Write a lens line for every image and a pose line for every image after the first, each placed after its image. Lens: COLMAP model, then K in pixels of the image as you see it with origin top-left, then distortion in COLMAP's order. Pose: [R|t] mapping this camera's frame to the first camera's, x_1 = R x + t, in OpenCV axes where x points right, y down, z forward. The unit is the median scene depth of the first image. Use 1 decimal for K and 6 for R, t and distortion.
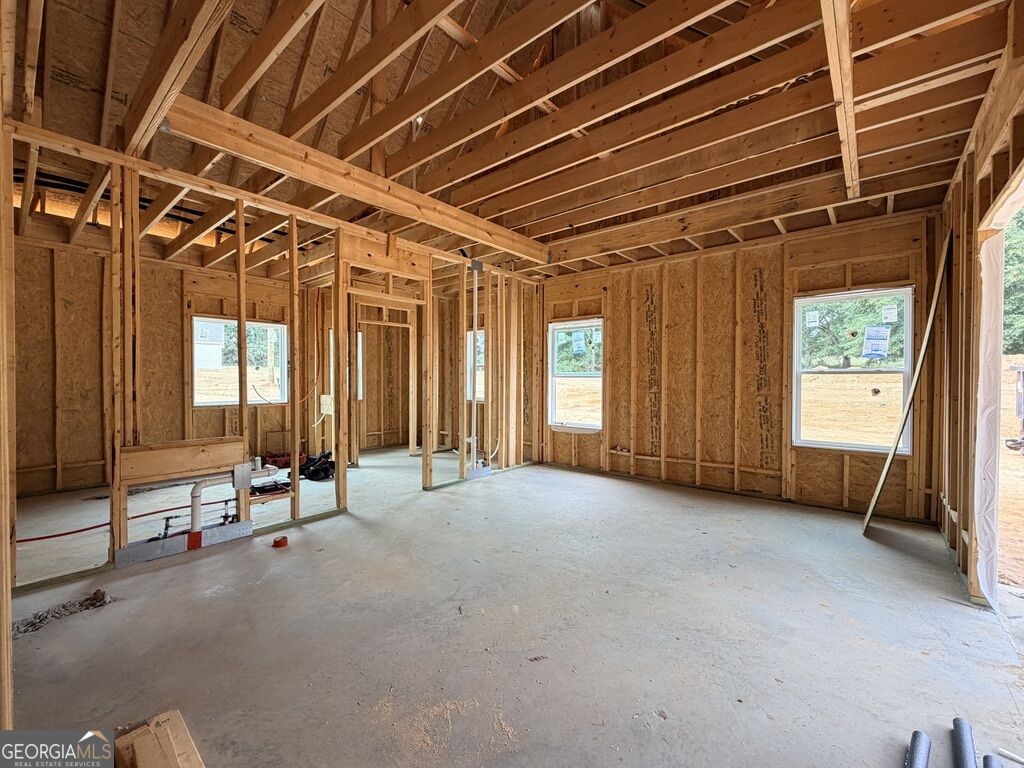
lens RADIAL K [[428.4, 0, 509.9], [0, 428.4, 384.8], [0, 0, 1]] dist [0.000620, -0.000331]
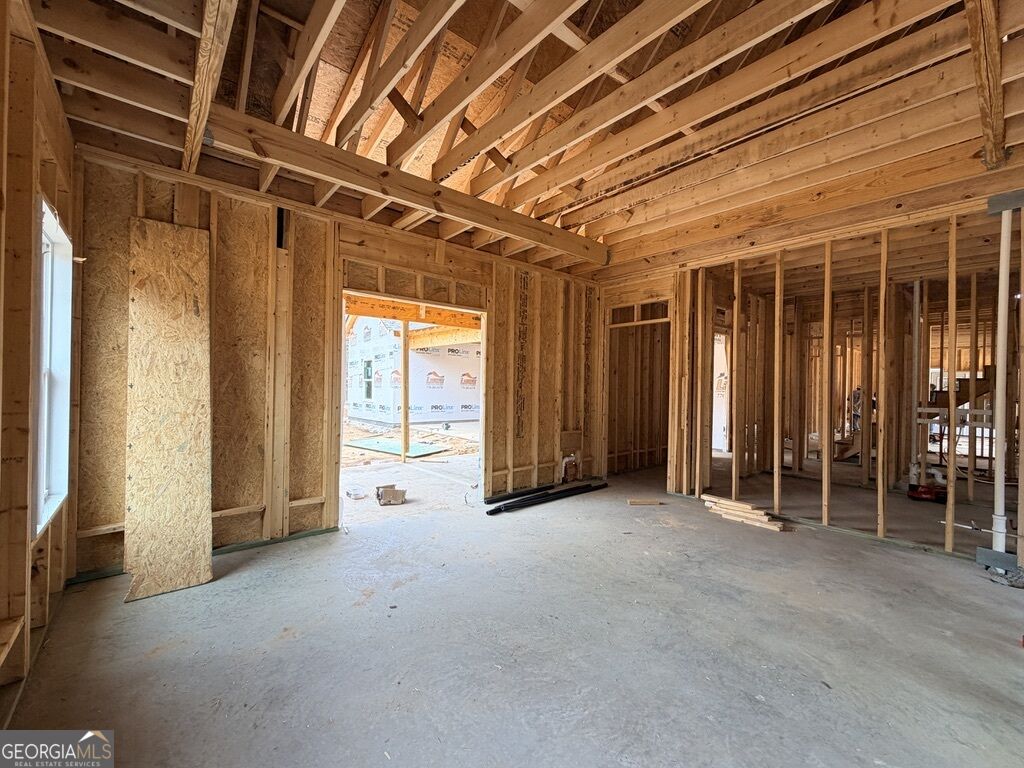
lens RADIAL K [[428.4, 0, 509.9], [0, 428.4, 384.8], [0, 0, 1]] dist [0.000620, -0.000331]
pose [[-0.984884, -0.018680, 0.172207, 0.209992], [-0.015943, 0.999724, 0.017264, -0.048072], [-0.172482, 0.014257, -0.984910, 2.306383]]
